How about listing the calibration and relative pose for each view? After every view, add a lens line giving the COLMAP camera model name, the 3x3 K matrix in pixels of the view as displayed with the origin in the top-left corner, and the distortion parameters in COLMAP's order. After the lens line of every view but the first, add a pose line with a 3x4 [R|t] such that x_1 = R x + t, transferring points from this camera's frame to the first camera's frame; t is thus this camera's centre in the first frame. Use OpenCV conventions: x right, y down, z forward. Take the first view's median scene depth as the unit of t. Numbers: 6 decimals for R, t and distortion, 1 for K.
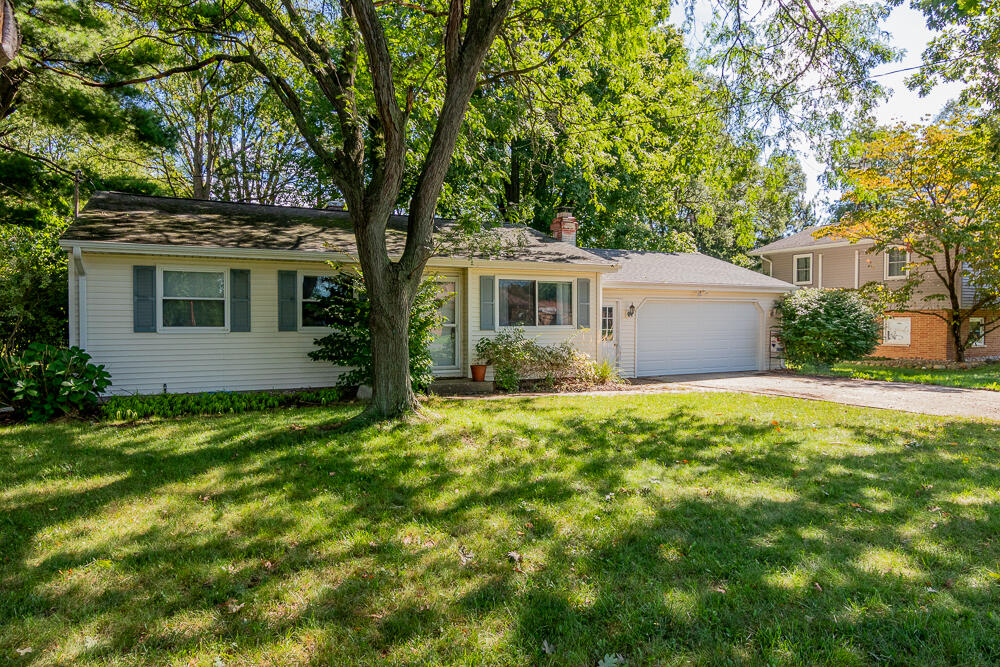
lens RADIAL K [[605.1, 0, 500.0], [0, 605.1, 331.6], [0, 0, 1]] dist [0.002792, 0.000112]
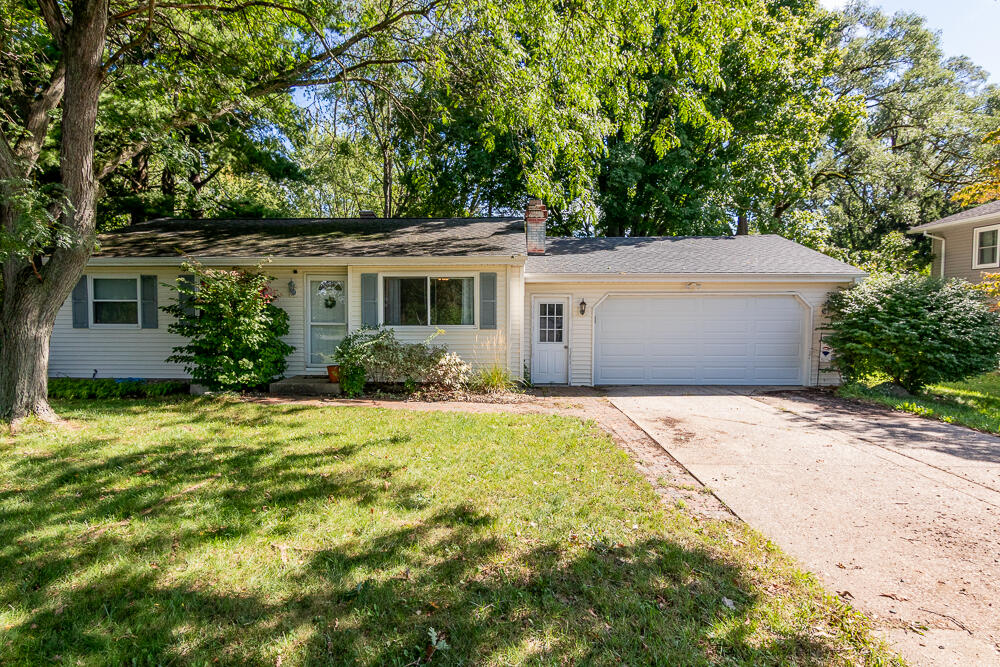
lens RADIAL K [[520.8, 0, 499.9], [0, 520.8, 333.5], [0, 0, 1]] dist [0.000498, 0.000820]
pose [[0.886152, 0.020196, -0.462955, 0.543922], [-0.010612, 0.999672, 0.023298, -0.017447], [0.463274, -0.015732, 0.886076, 0.350512]]
